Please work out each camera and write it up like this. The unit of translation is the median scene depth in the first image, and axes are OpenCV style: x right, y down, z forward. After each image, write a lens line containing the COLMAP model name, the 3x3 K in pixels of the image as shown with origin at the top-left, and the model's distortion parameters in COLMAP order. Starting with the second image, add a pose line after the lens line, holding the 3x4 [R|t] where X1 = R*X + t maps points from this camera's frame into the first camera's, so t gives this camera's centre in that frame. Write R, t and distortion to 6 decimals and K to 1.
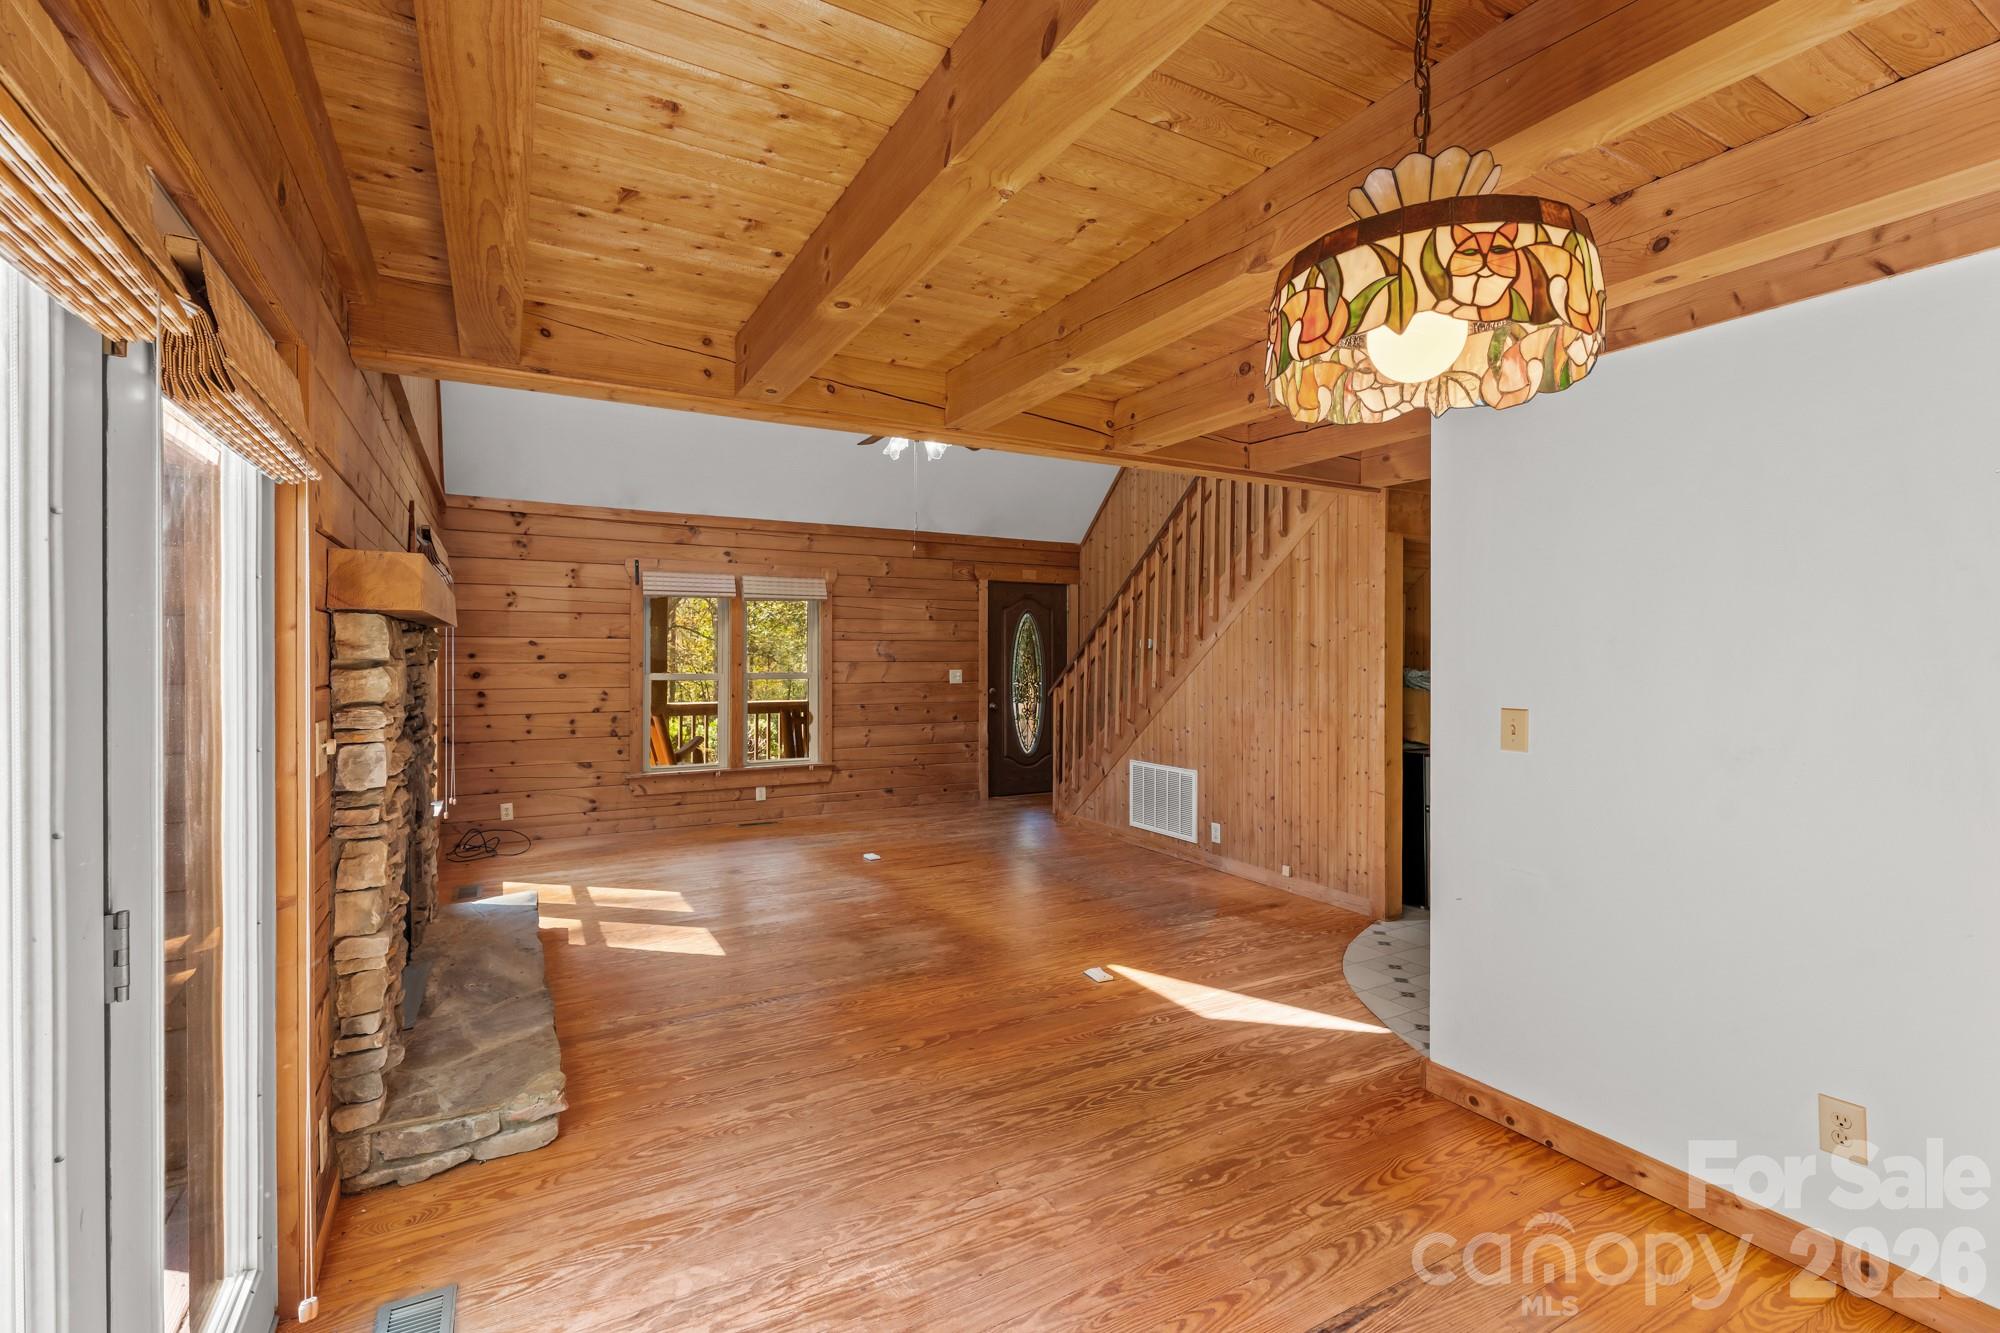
lens RADIAL K [[883.2, 0, 985.8], [0, 883.2, 657.3], [0, 0, 1]] dist [-0.001617, 0.002160]
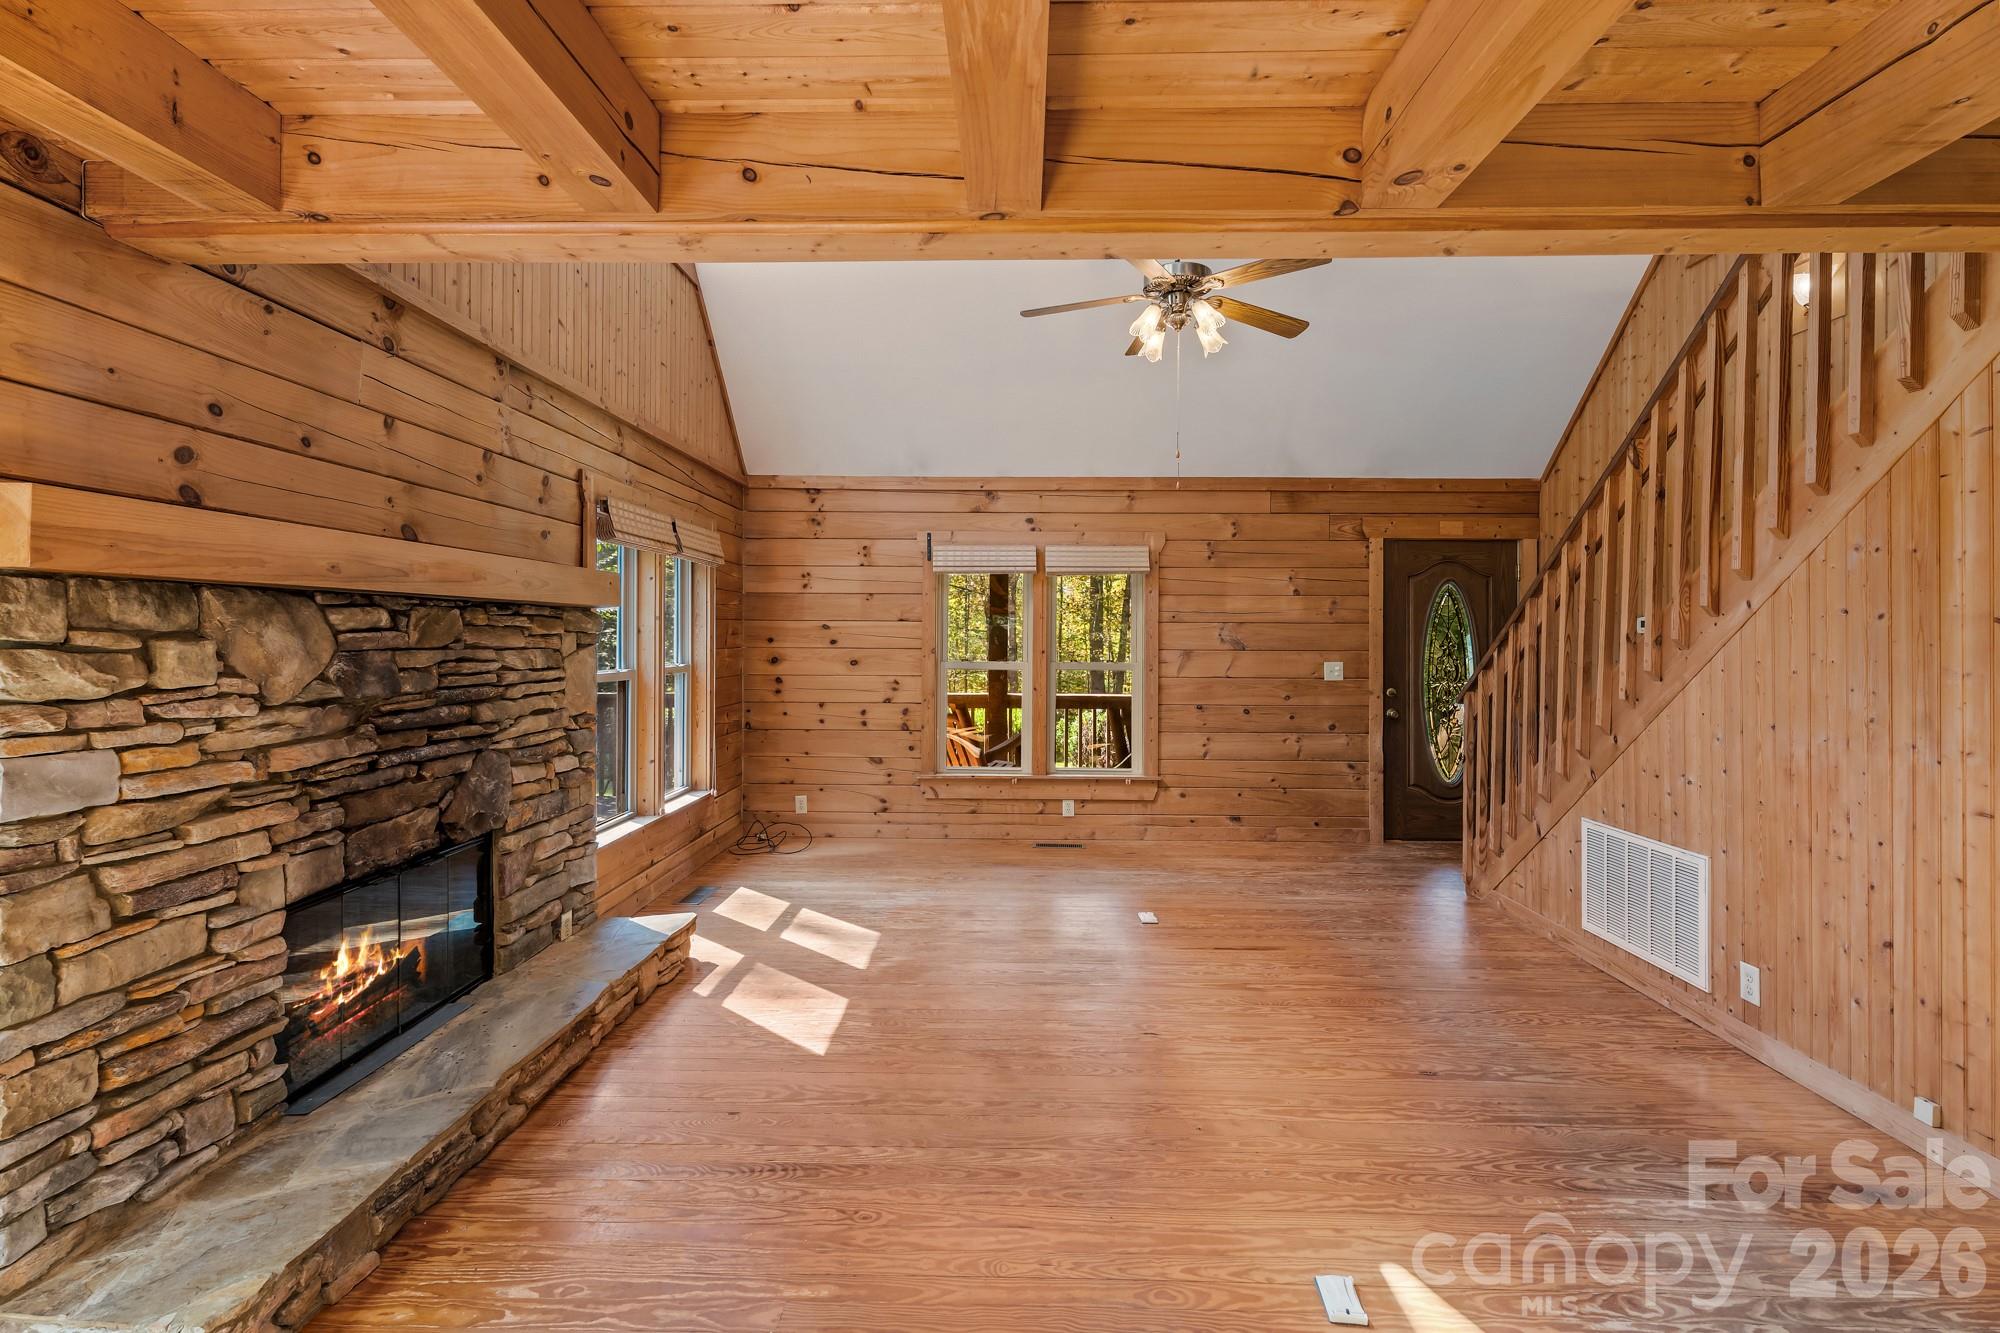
lens RADIAL K [[883.2, 0, 1007.0], [0, 883.2, 635.4], [0, 0, 1]] dist [-0.001617, 0.002160]
pose [[0.865327, 0.000980, -0.501207, 0.125029], [-0.006344, 0.999939, -0.008998, 0.000242], [0.501167, 0.010966, 0.865281, 0.285134]]
